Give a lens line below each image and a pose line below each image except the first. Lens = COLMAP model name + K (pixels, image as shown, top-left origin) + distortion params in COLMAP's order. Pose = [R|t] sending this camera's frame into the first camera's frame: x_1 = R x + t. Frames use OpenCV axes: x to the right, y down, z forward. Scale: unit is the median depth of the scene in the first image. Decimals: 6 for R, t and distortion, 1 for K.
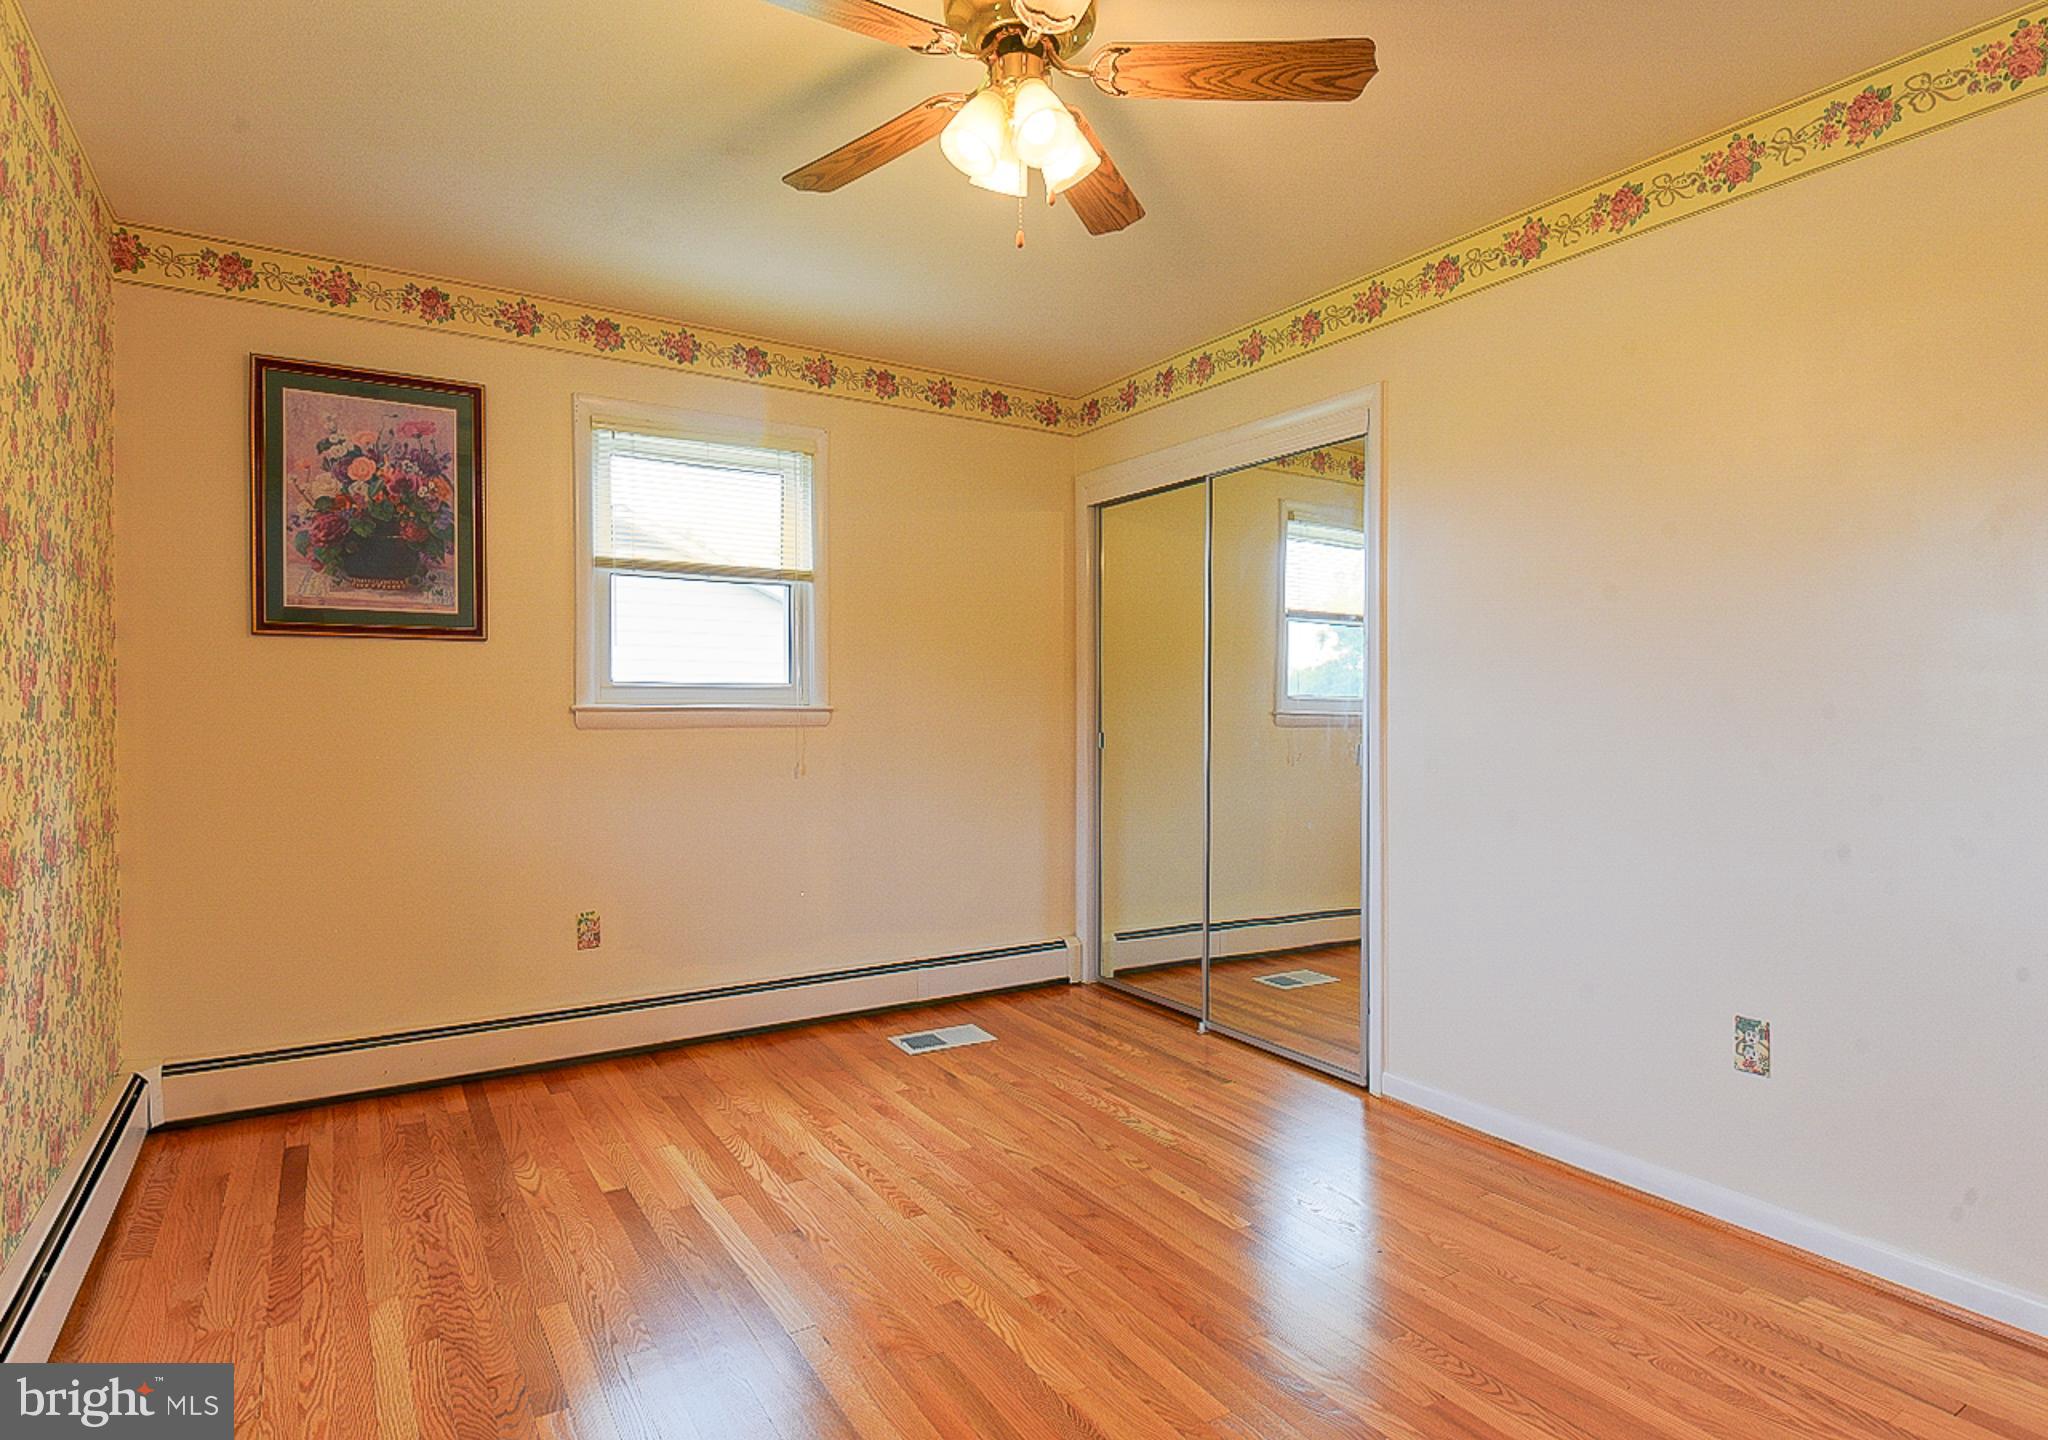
lens RADIAL K [[1076.5, 0, 1024.0], [0, 1076.5, 720.0], [0, 0, 1]] dist [0.018470, -0.027734]
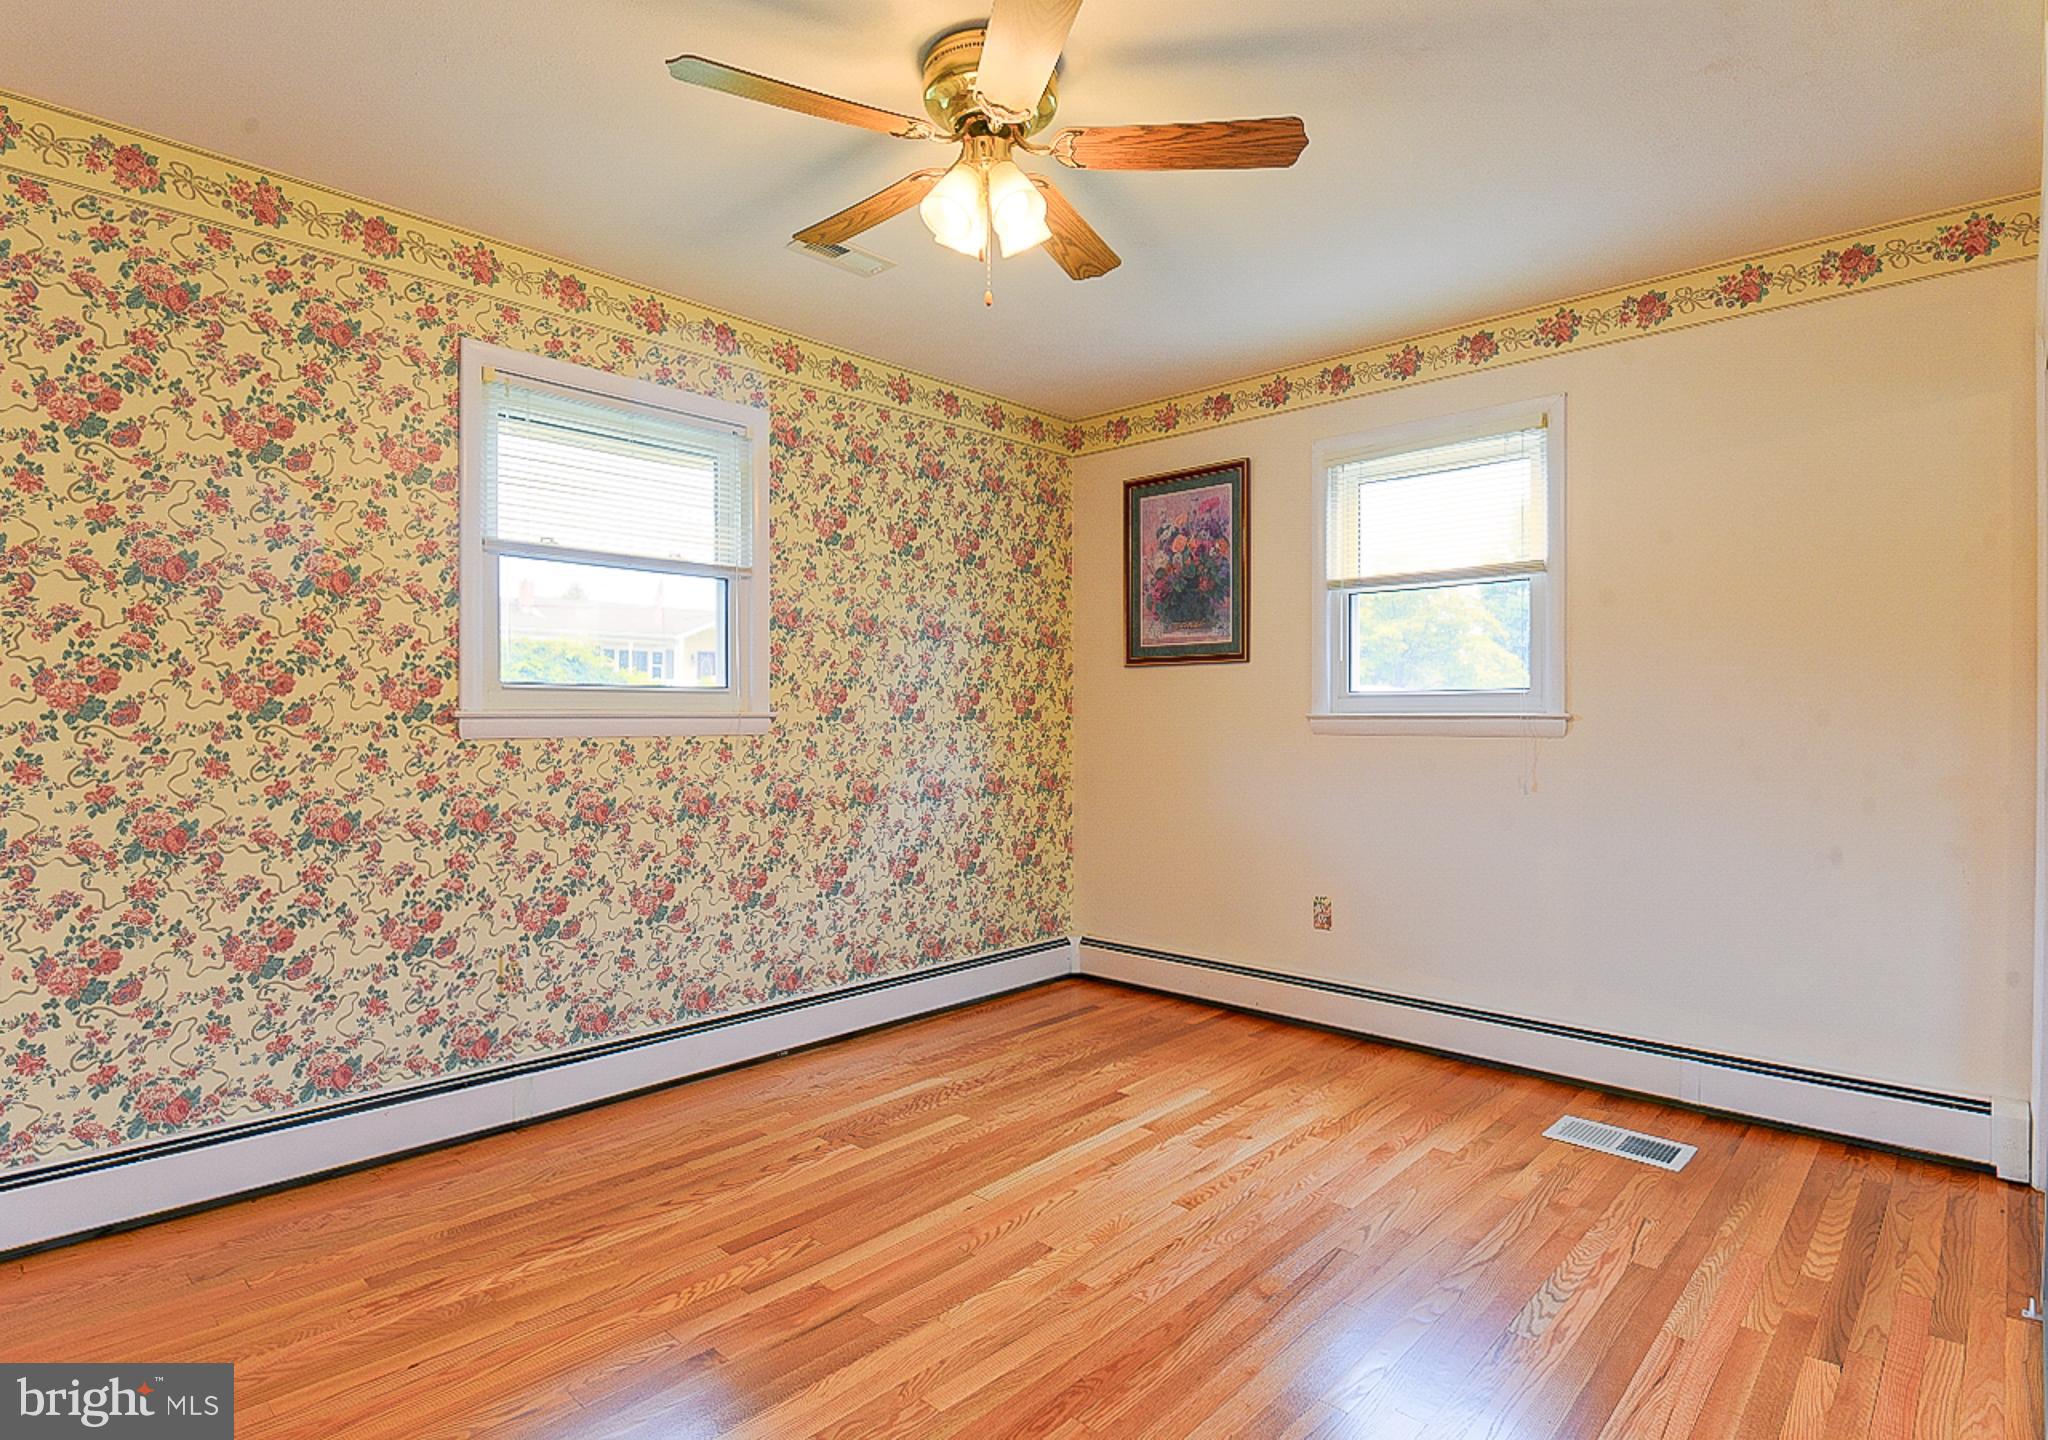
lens RADIAL K [[1076.5, 0, 1024.0], [0, 1076.5, 720.0], [0, 0, 1]] dist [0.018470, -0.027734]
pose [[0.255903, 0.008273, -0.966667, 0.665452], [-0.007850, 0.999948, 0.006480, -0.013016], [0.966671, 0.005930, 0.255955, 0.447131]]
